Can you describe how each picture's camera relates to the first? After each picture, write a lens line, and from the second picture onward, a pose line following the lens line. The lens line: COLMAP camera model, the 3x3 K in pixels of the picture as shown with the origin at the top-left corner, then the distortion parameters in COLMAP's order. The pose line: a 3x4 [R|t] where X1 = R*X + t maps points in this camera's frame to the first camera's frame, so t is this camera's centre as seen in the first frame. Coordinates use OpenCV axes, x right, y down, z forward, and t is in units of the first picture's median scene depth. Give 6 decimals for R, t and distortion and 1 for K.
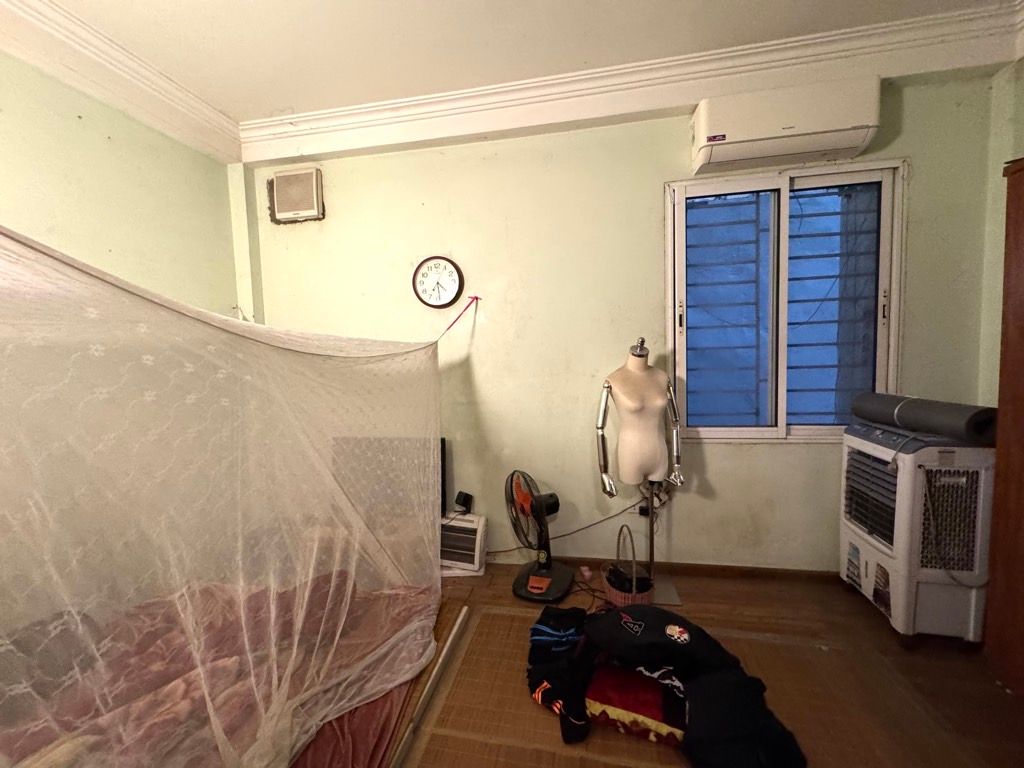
lens RADIAL K [[405.5, 0, 515.4], [0, 405.5, 381.8], [0, 0, 1]] dist [-0.001186, 0.000105]
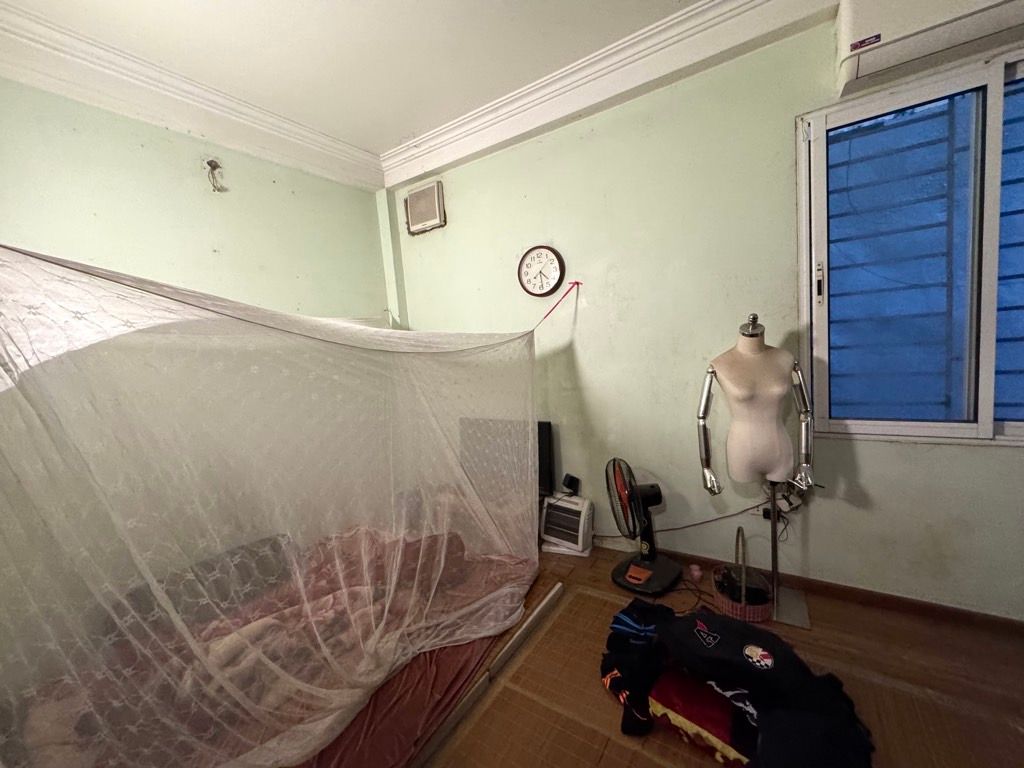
lens RADIAL K [[405.5, 0, 513.5], [0, 405.5, 382.4], [0, 0, 1]] dist [-0.001186, 0.000105]
pose [[0.921761, -0.004772, -0.387728, 0.166487], [0.025642, 0.998486, 0.048671, -0.018407], [0.386909, -0.054805, 0.920488, 0.012203]]
